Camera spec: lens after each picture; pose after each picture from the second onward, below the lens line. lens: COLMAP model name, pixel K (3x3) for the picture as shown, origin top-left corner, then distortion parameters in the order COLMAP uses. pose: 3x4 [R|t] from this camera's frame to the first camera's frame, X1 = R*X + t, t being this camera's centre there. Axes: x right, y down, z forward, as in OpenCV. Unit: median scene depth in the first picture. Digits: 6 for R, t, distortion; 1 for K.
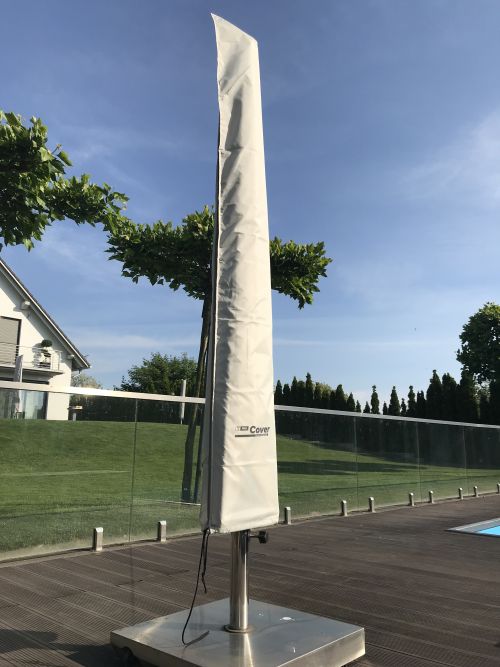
lens RADIAL K [[552.3, 0, 251.1], [0, 552.3, 324.5], [0, 0, 1]] dist [0.005616, 0.000066]
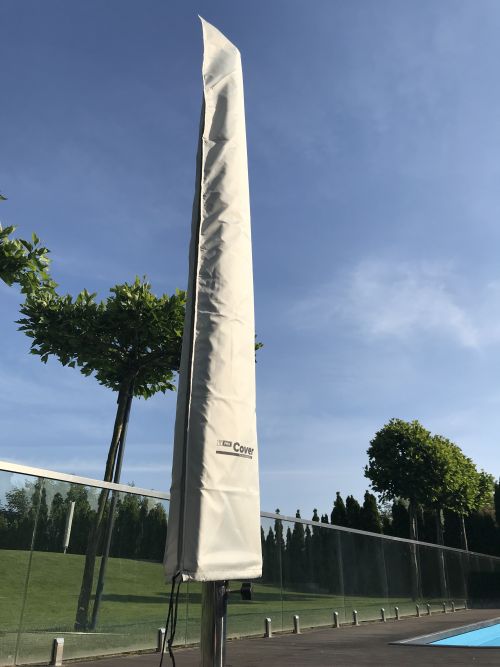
lens RADIAL K [[552.3, 0, 251.1], [0, 552.3, 324.5], [0, 0, 1]] dist [0.005616, 0.000066]
pose [[0.982530, 0.065228, 0.174301, -0.119380], [-0.024300, 0.973513, -0.227338, 0.188006], [-0.184513, 0.219131, 0.958090, 0.184592]]
